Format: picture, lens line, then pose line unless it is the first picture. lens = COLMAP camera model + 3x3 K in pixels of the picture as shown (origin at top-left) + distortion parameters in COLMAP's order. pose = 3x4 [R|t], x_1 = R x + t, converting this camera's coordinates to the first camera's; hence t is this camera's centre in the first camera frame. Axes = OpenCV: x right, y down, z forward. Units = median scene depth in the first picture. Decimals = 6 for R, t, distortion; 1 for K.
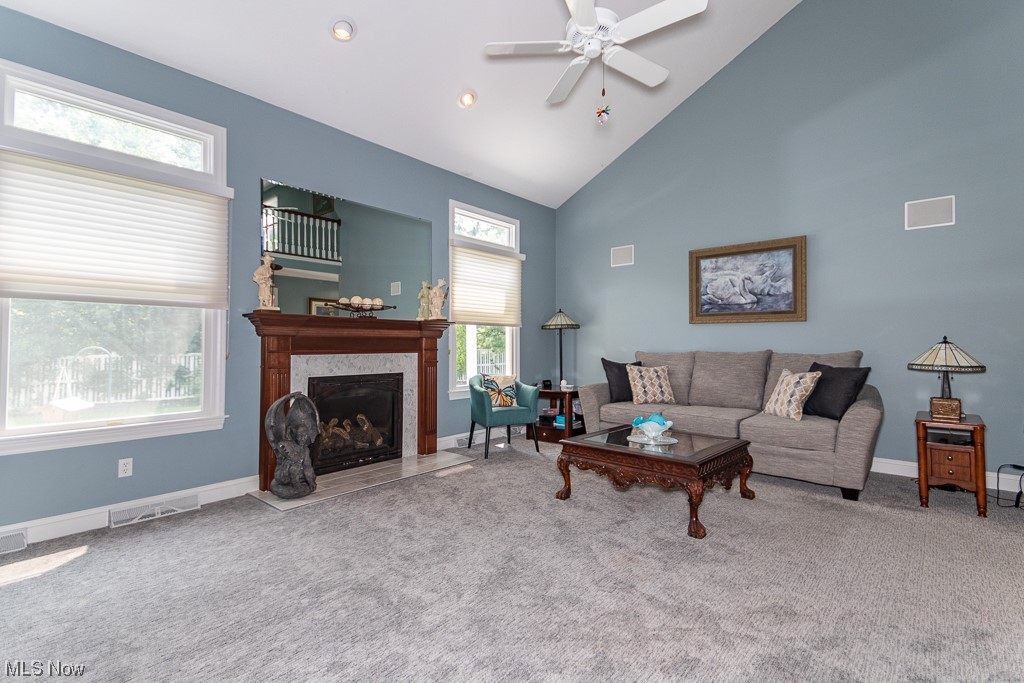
lens RADIAL K [[467.7, 0, 515.2], [0, 467.7, 336.3], [0, 0, 1]] dist [0.011017, -0.004011]
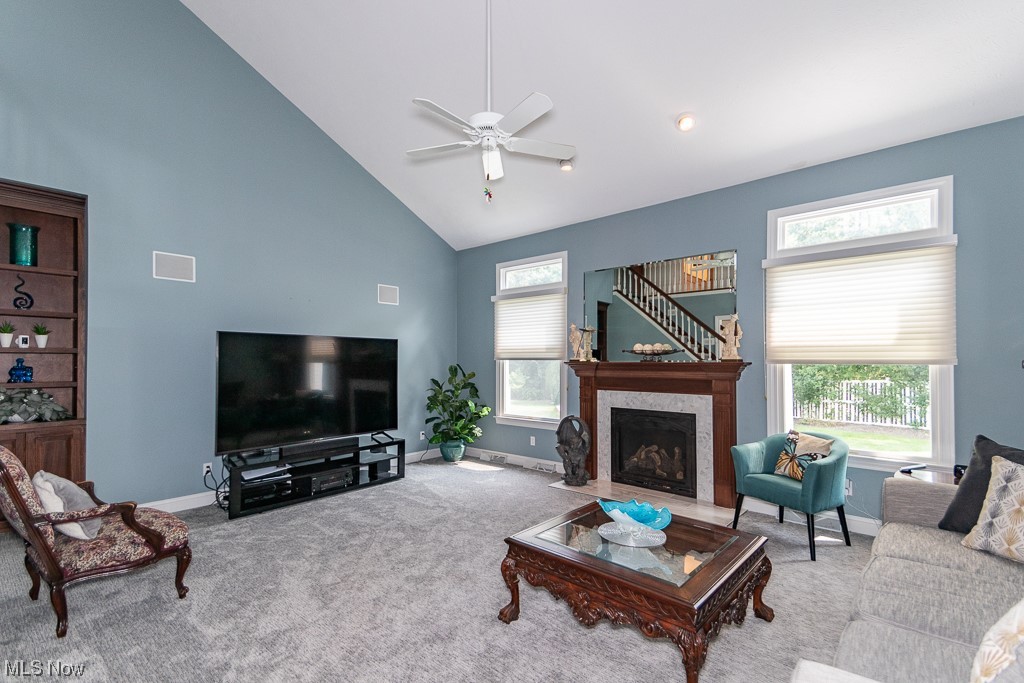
lens RADIAL K [[467.7, 0, 527.1], [0, 467.7, 359.8], [0, 0, 1]] dist [0.011017, -0.004011]
pose [[-0.010428, -0.005669, -0.999930, 0.766008], [0.010597, 0.999927, -0.005780, -0.036646], [0.999889, -0.010657, -0.010367, 0.650731]]
